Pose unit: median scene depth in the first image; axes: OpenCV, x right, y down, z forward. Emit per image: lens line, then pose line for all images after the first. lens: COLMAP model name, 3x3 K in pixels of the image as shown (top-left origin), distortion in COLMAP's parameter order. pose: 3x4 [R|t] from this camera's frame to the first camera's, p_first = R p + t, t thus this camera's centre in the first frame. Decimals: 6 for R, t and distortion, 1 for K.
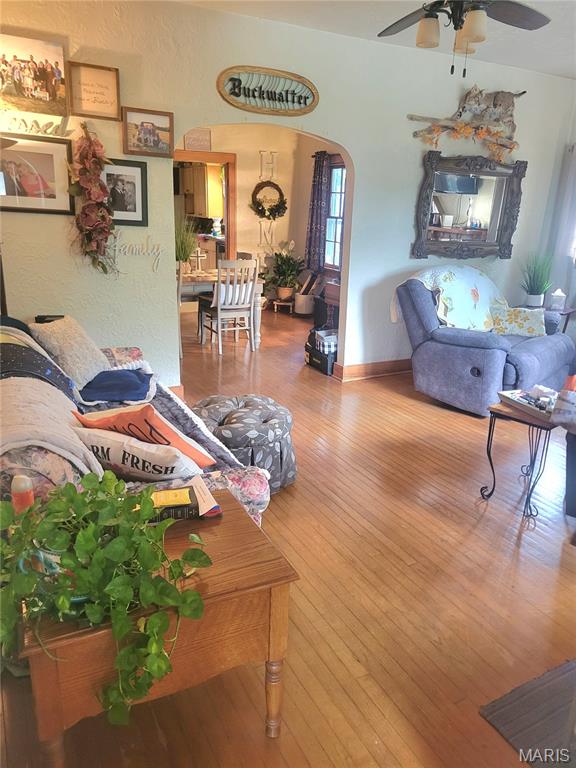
lens RADIAL K [[572.7, 0, 288.7], [0, 572.7, 383.8], [0, 0, 1]] dist [0.052653, -0.014737]
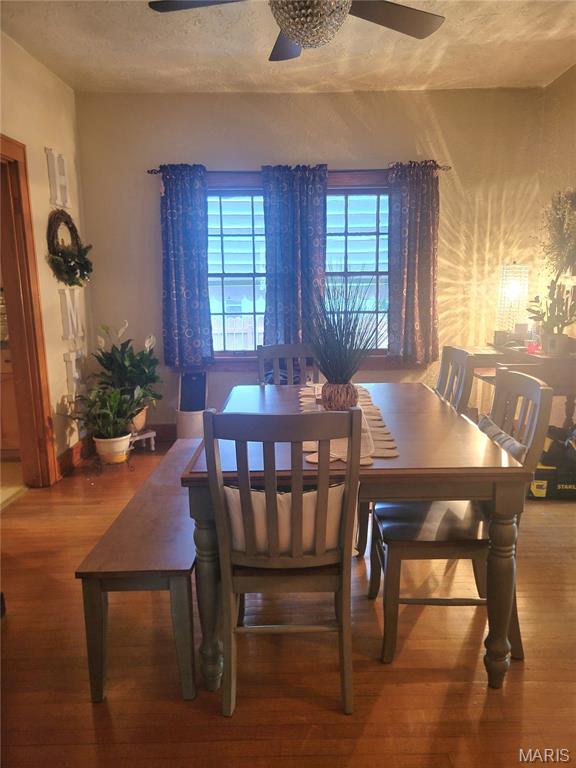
lens RADIAL K [[572.7, 0, 288.3], [0, 572.7, 384.7], [0, 0, 1]] dist [0.052653, -0.014737]
pose [[0.400881, -0.226199, 0.887766, -0.451081], [0.288362, 0.950939, 0.112082, -0.224062], [-0.869564, 0.211067, 0.446440, 0.683103]]
